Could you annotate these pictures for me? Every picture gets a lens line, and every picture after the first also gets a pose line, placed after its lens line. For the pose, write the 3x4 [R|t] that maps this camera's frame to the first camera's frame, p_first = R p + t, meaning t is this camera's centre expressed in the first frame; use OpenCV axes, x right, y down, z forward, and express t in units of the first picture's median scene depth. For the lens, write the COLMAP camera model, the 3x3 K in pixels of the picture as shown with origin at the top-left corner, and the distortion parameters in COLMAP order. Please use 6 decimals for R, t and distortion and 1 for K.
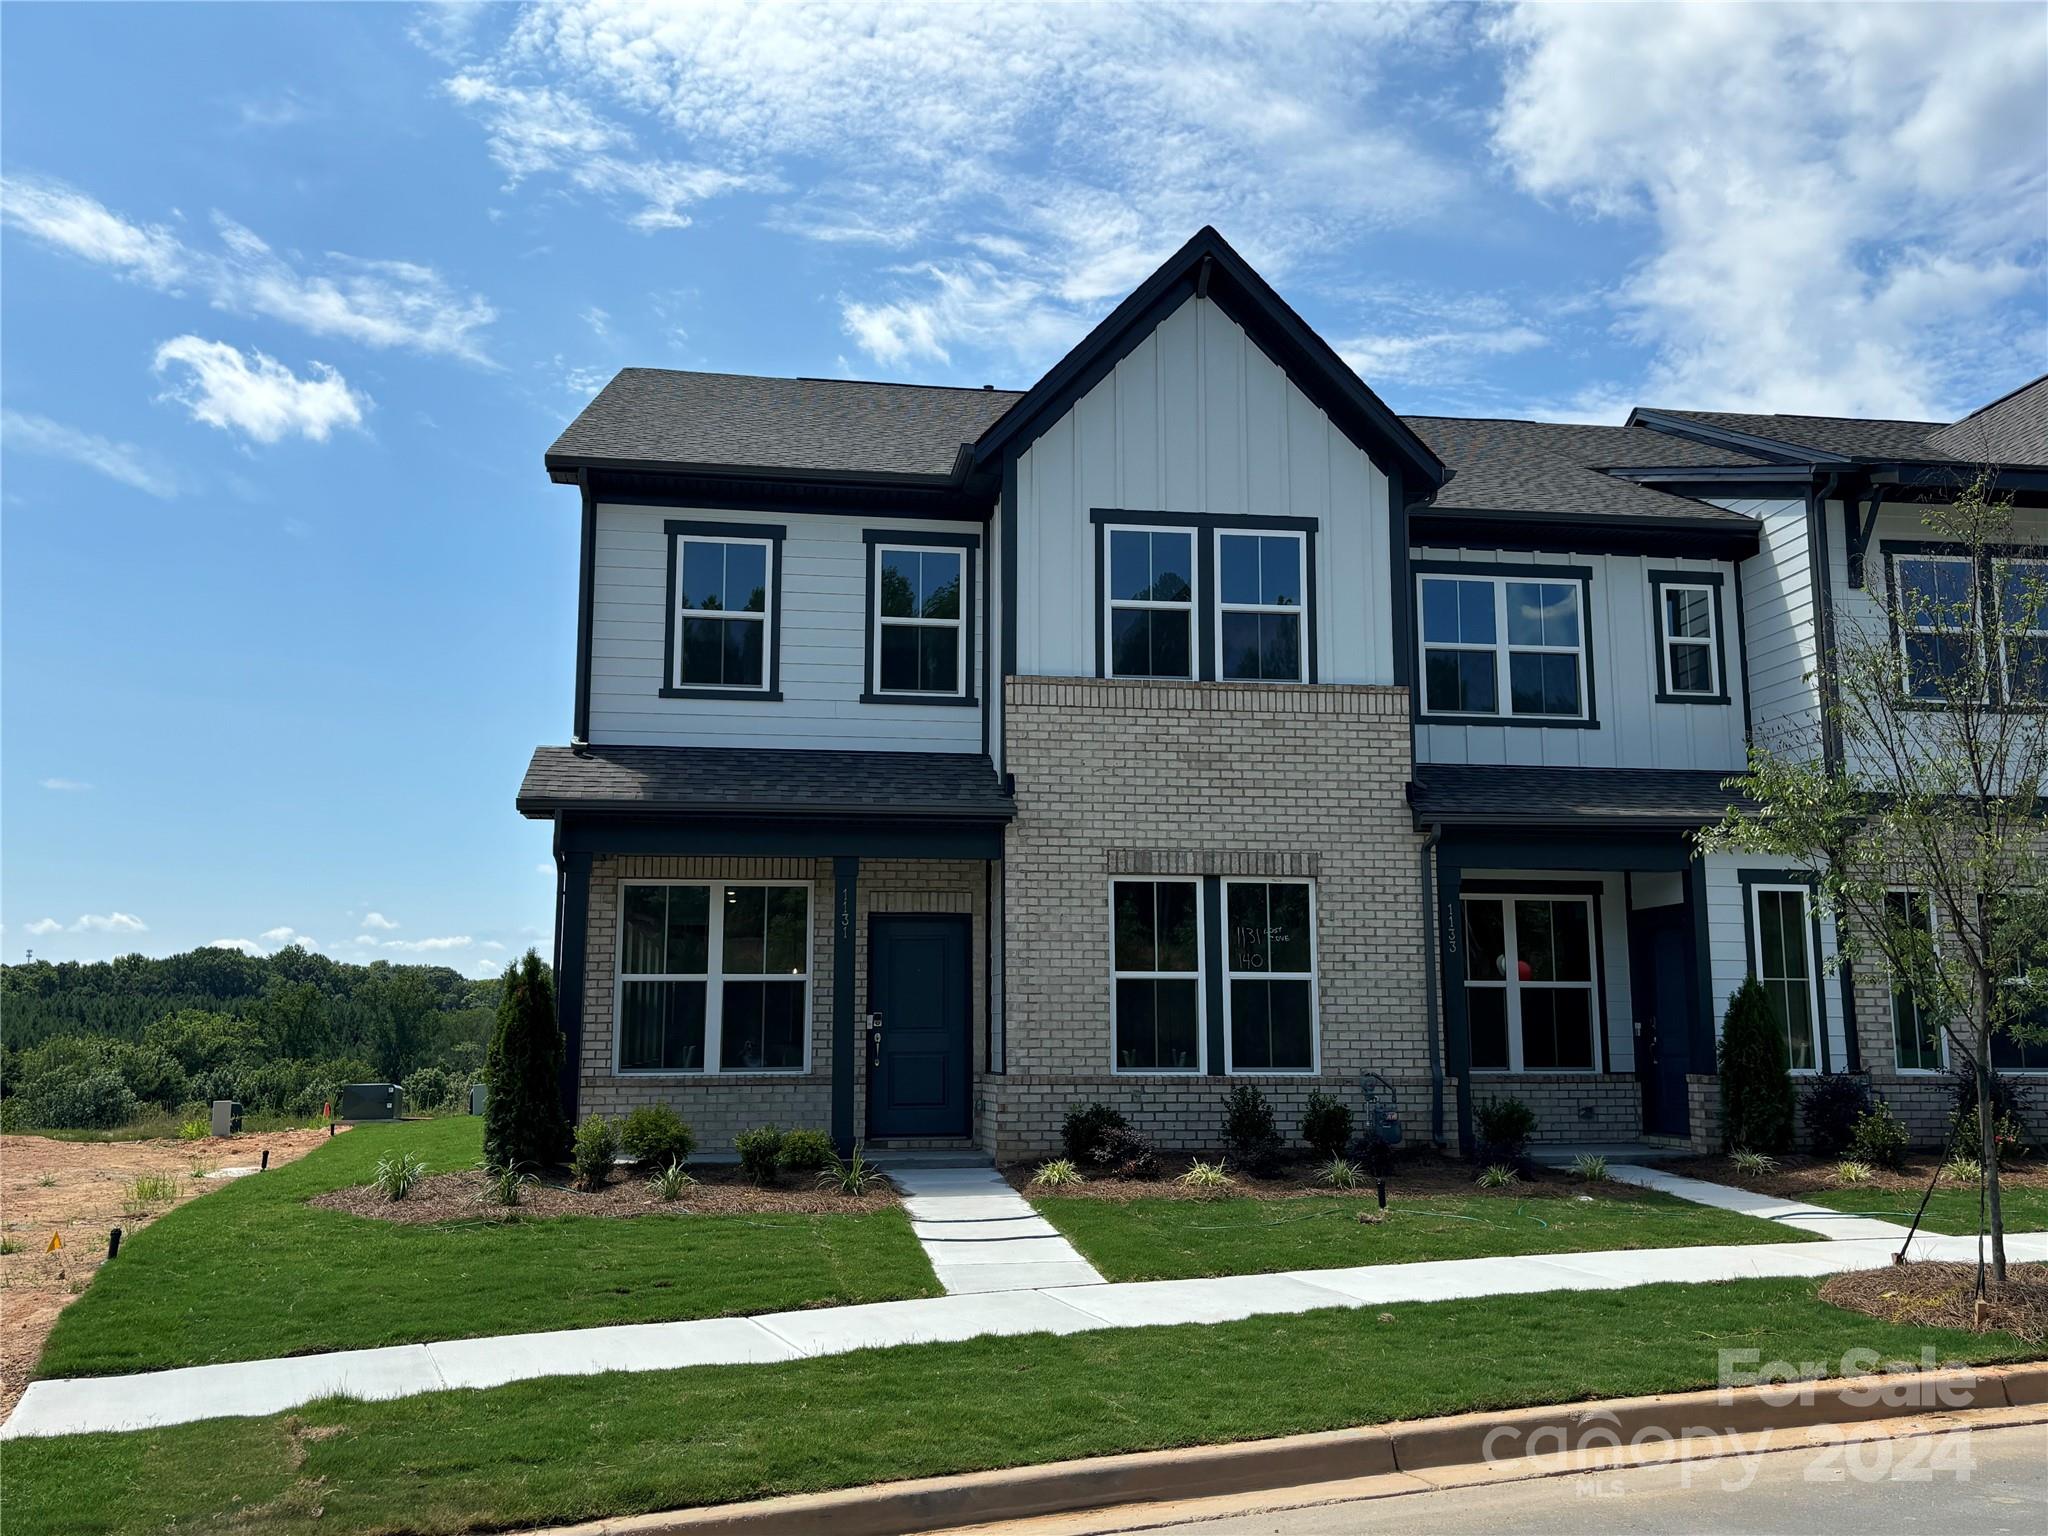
lens RADIAL K [[1714.7, 0, 1026.9], [0, 1714.7, 751.4], [0, 0, 1]] dist [0.020009, 0.014151]
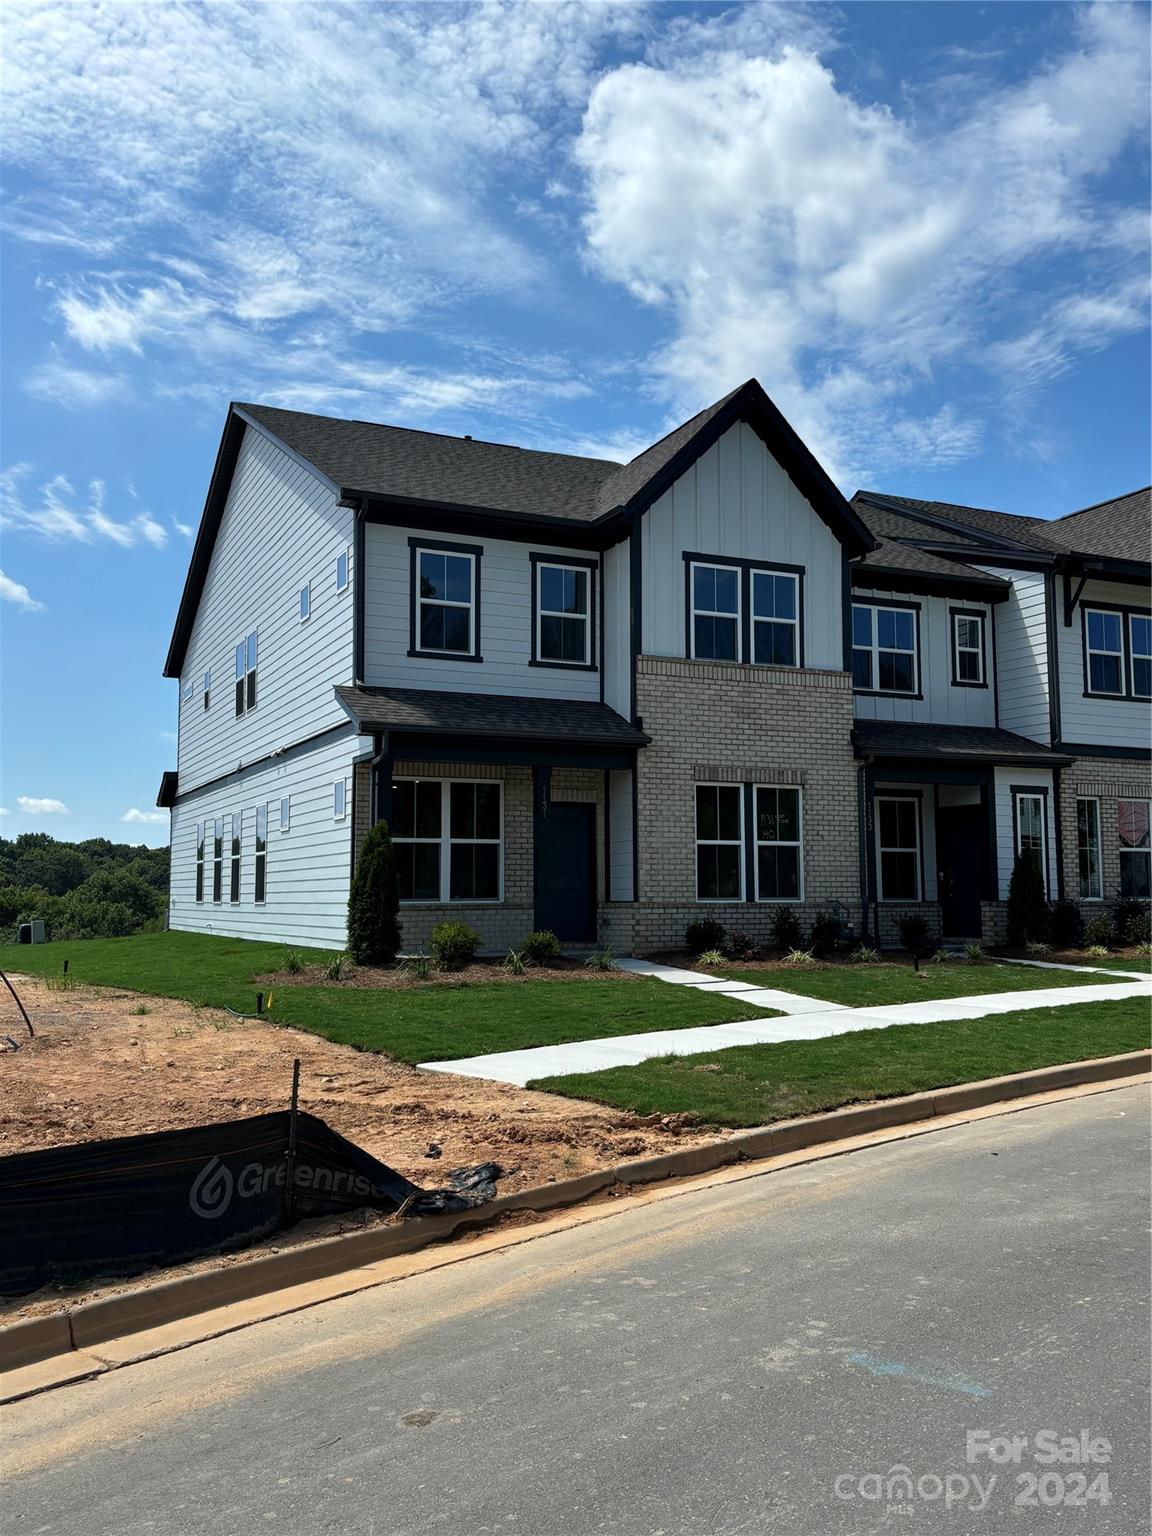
lens RADIAL K [[1286.1, 0, 562.3], [0, 1286.1, 763.1], [0, 0, 1]] dist [0.020009, 0.014151]
pose [[0.958186, 0.026908, 0.284878, -0.380749], [-0.045101, 0.997327, 0.057494, -0.008438], [-0.282569, -0.067938, 0.956838, -0.119380]]
